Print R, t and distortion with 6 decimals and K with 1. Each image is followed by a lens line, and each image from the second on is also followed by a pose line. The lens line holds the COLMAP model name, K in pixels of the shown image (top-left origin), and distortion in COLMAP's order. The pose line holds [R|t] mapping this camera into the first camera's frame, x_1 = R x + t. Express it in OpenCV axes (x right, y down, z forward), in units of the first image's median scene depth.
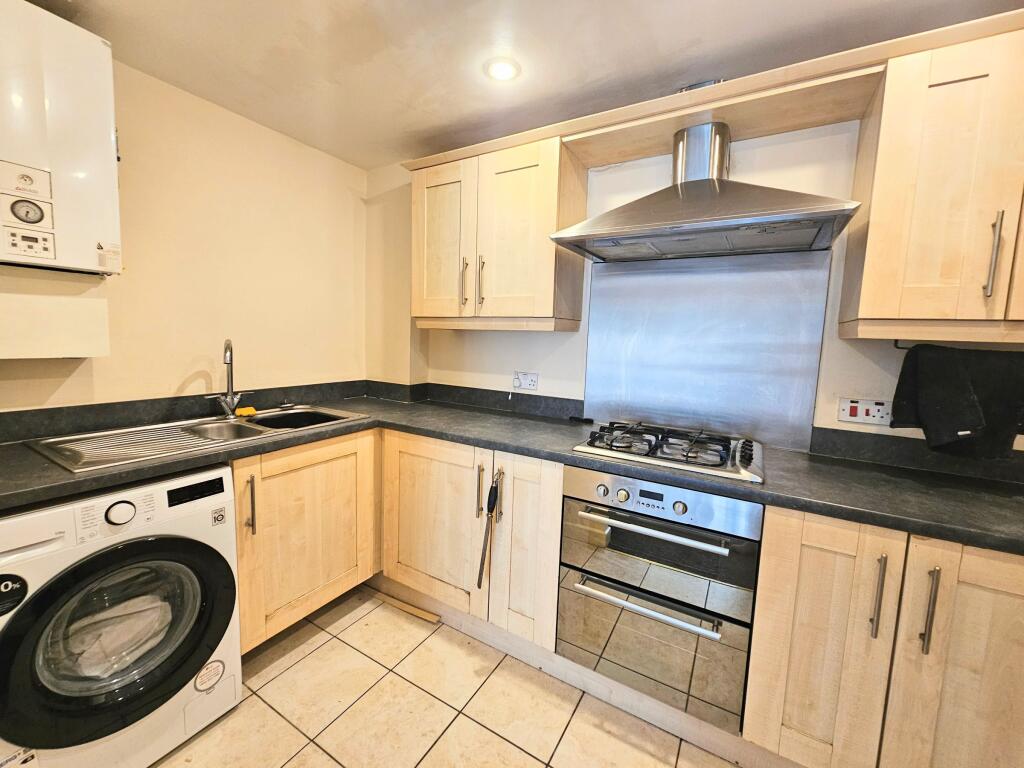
lens RADIAL K [[422.3, 0, 506.2], [0, 422.3, 380.2], [0, 0, 1]] dist [0.006263, -0.002474]
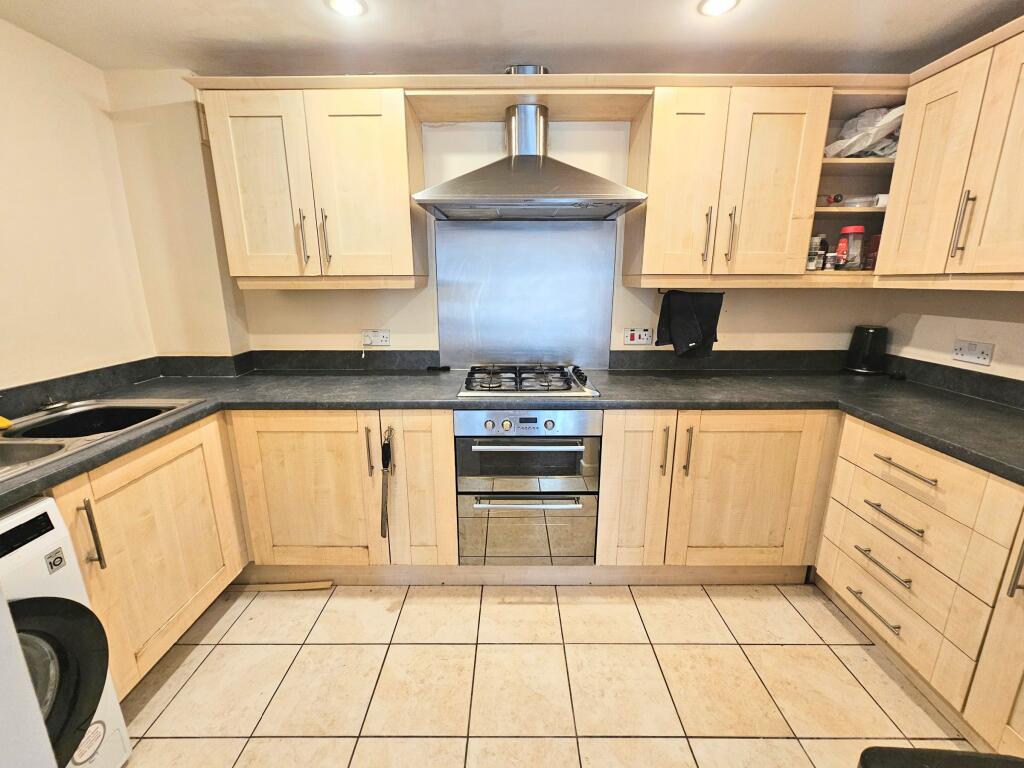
lens RADIAL K [[422.3, 0, 509.5], [0, 422.3, 380.0], [0, 0, 1]] dist [0.006263, -0.002474]
pose [[0.857315, -0.154689, 0.491001, -0.262323], [0.084214, 0.983079, 0.162676, -0.049694], [-0.507857, -0.098115, 0.855836, -0.041174]]
